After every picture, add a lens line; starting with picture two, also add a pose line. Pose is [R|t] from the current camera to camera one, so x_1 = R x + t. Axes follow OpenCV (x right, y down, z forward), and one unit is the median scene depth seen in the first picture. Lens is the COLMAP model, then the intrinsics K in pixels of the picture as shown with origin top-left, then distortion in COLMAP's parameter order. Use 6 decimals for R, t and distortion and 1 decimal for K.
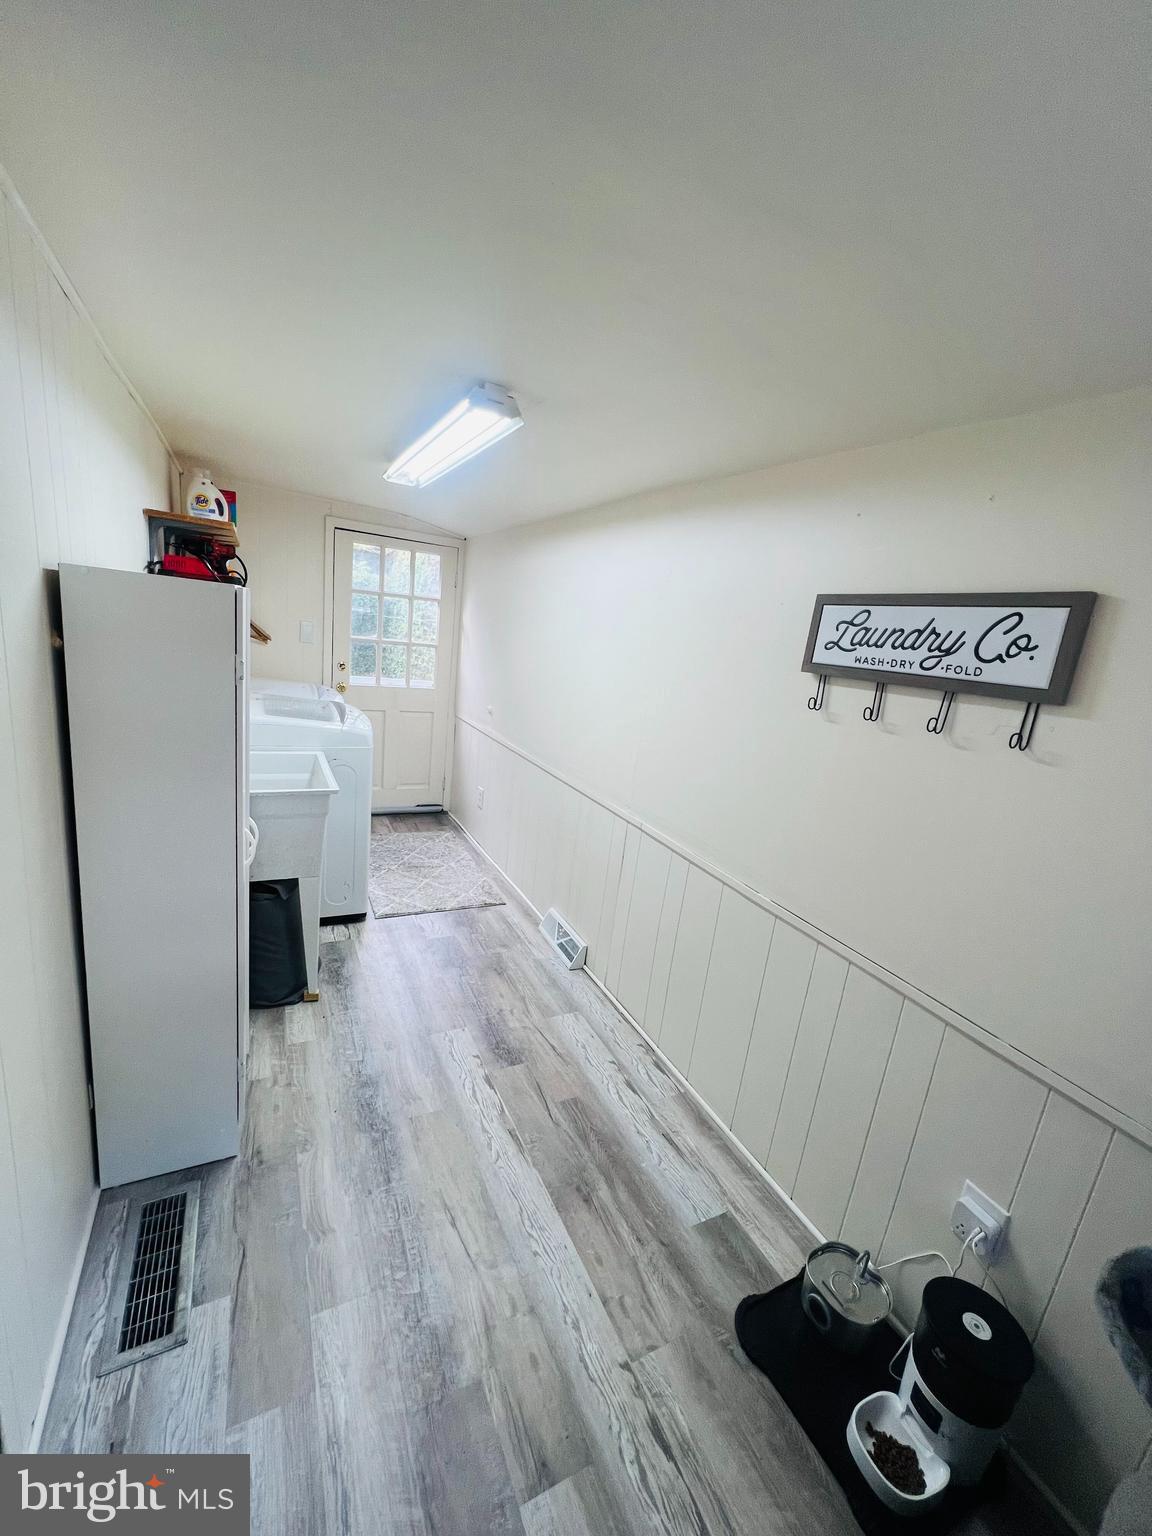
lens RADIAL K [[610.6, 0, 578.1], [0, 610.6, 770.9], [0, 0, 1]] dist [-0.003488, 0.000589]
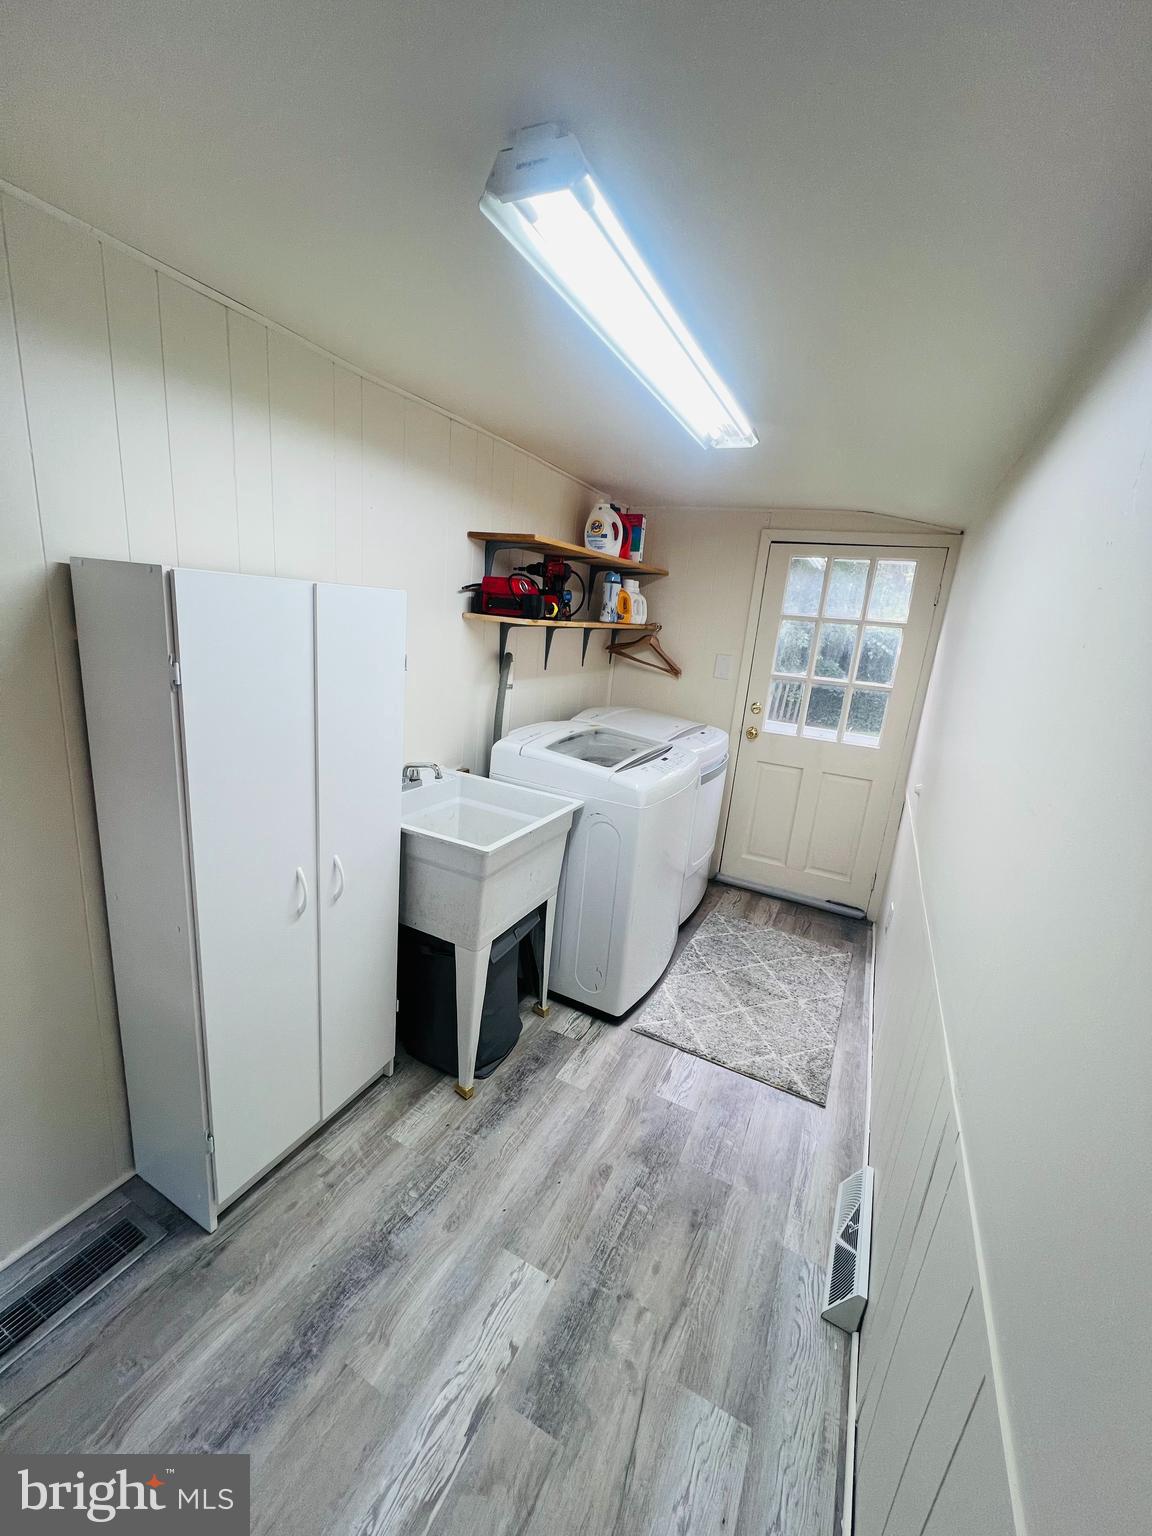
lens RADIAL K [[610.6, 0, 571.8], [0, 610.6, 772.4], [0, 0, 1]] dist [-0.003488, 0.000589]
pose [[0.585960, 0.144158, -0.797414, 0.196381], [-0.206758, 0.978076, 0.024888, -0.080045], [0.783519, 0.150288, 0.602919, 0.460086]]
